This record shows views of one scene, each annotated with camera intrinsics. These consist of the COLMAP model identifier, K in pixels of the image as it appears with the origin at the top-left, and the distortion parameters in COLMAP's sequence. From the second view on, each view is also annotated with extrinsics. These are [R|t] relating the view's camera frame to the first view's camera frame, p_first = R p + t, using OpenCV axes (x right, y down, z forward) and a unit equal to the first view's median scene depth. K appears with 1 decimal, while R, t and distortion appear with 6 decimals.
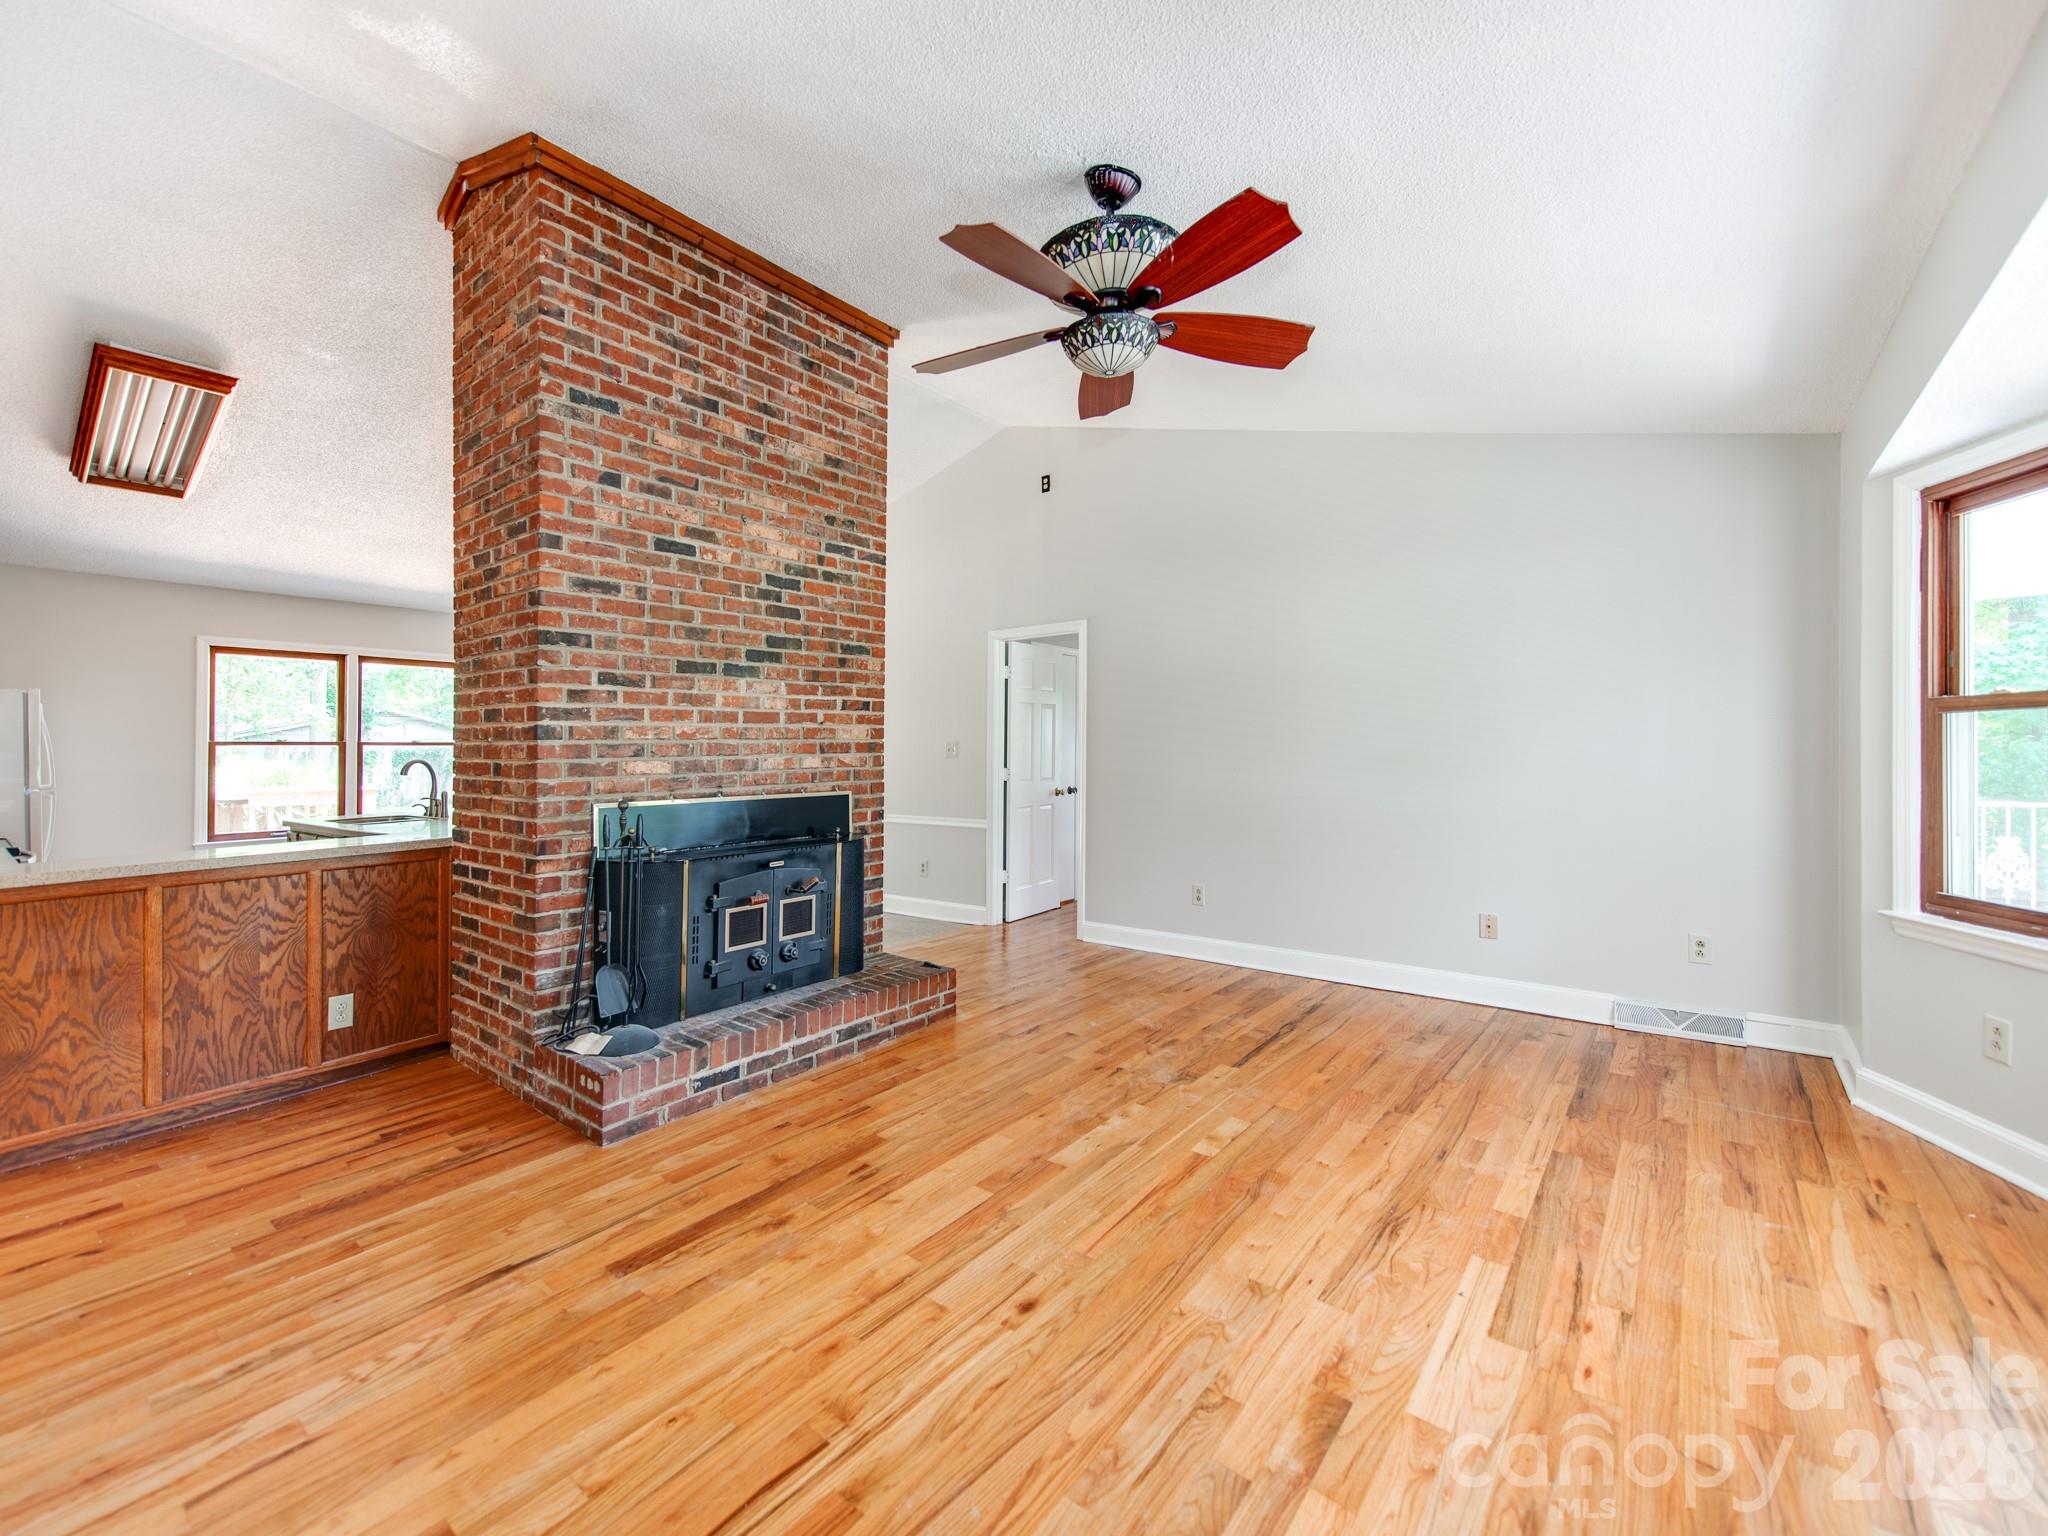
lens RADIAL K [[866.6, 0, 945.0], [0, 866.6, 757.6], [0, 0, 1]] dist [0.017032, -0.003078]
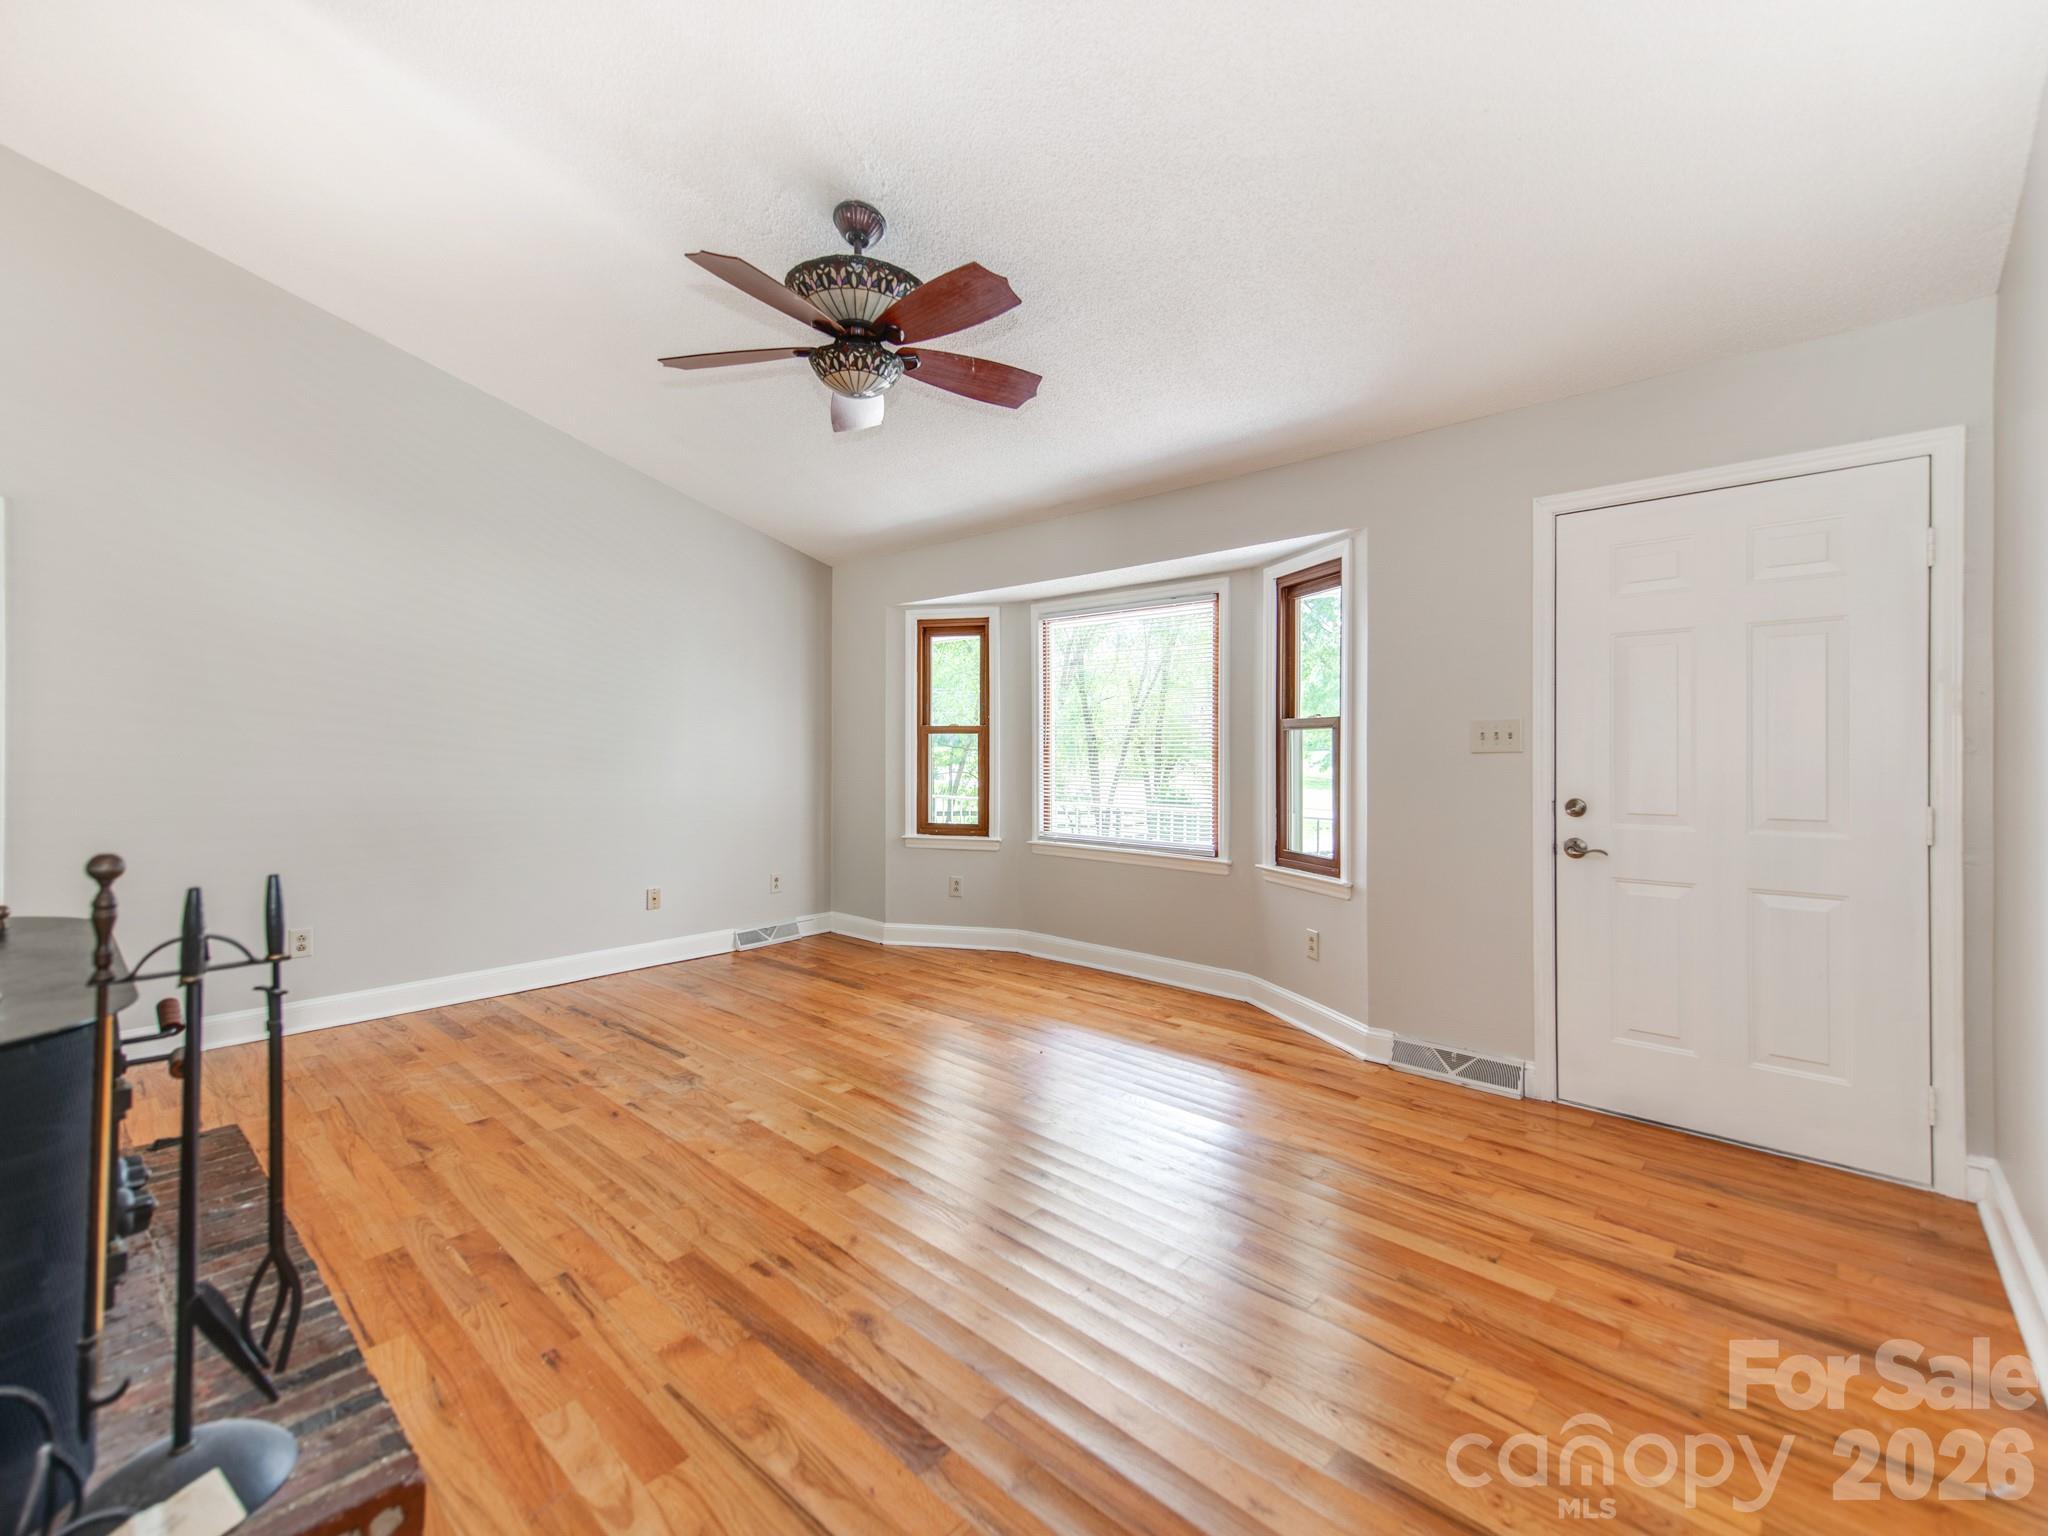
lens RADIAL K [[866.6, 0, 1076.6], [0, 866.6, 771.2], [0, 0, 1]] dist [0.017032, -0.003078]
pose [[-0.030283, -0.008801, 0.999503, -0.834734], [-0.001303, 0.999961, 0.008766, 0.015738], [-0.999541, -0.001037, -0.030293, 0.694088]]
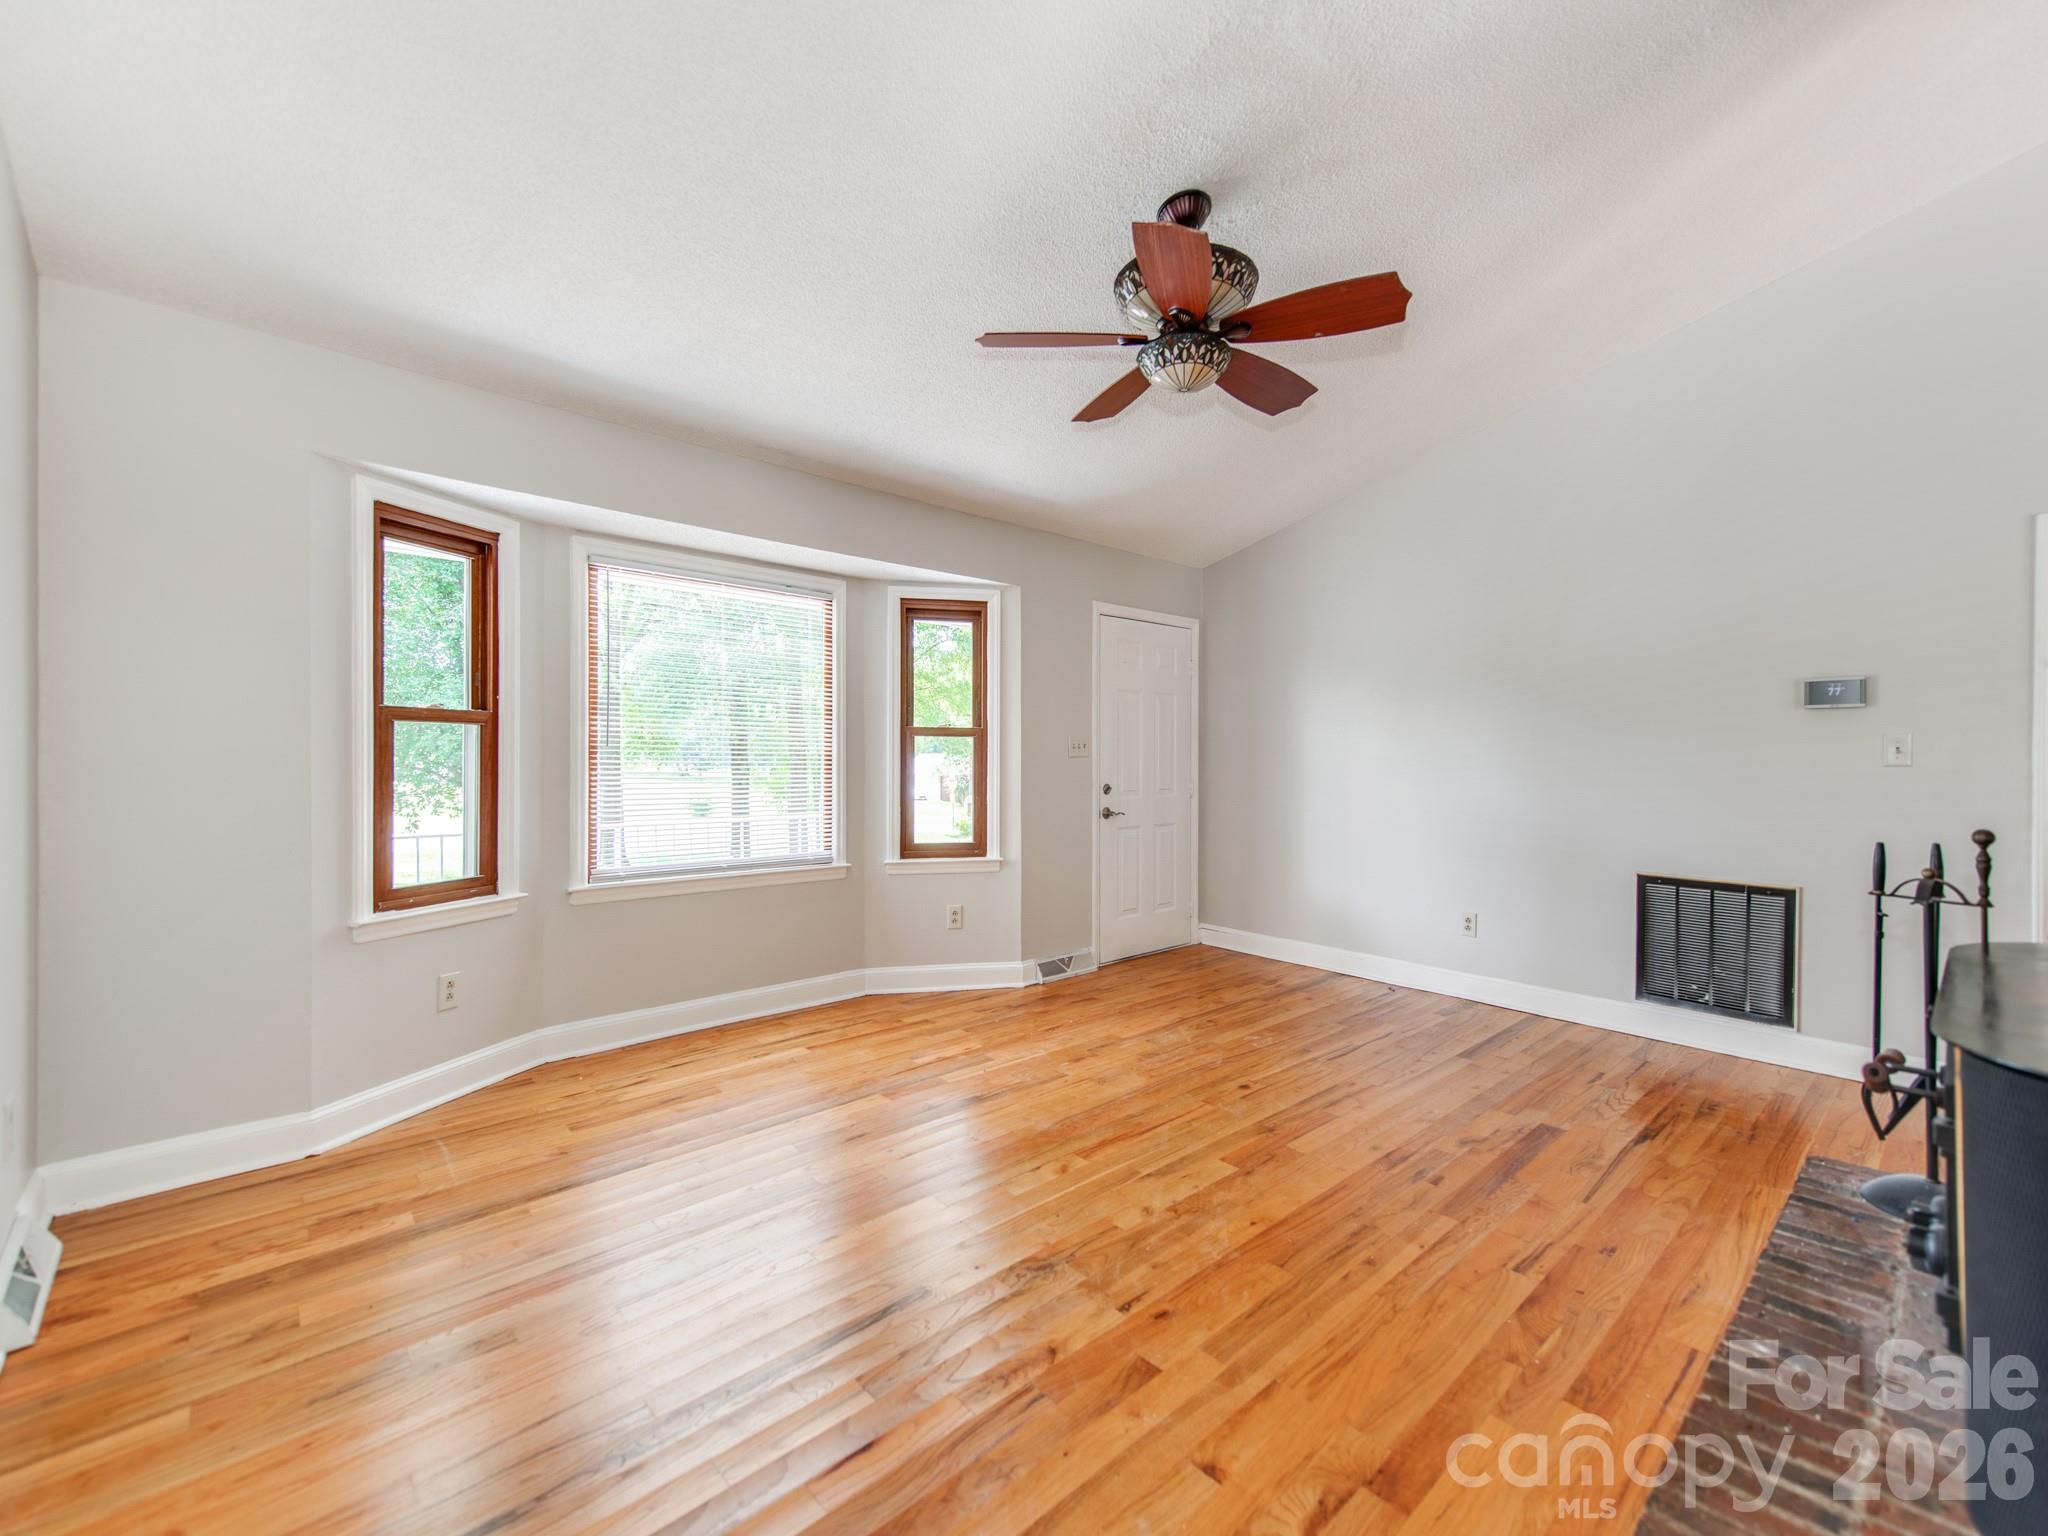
lens RADIAL K [[866.6, 0, 991.1], [0, 866.6, 776.0], [0, 0, 1]] dist [0.017032, -0.003078]
pose [[-0.993059, 0.001954, 0.117602, 0.265738], [0.005148, 0.999626, 0.026867, -0.008992], [-0.117506, 0.027286, -0.992697, 1.894214]]
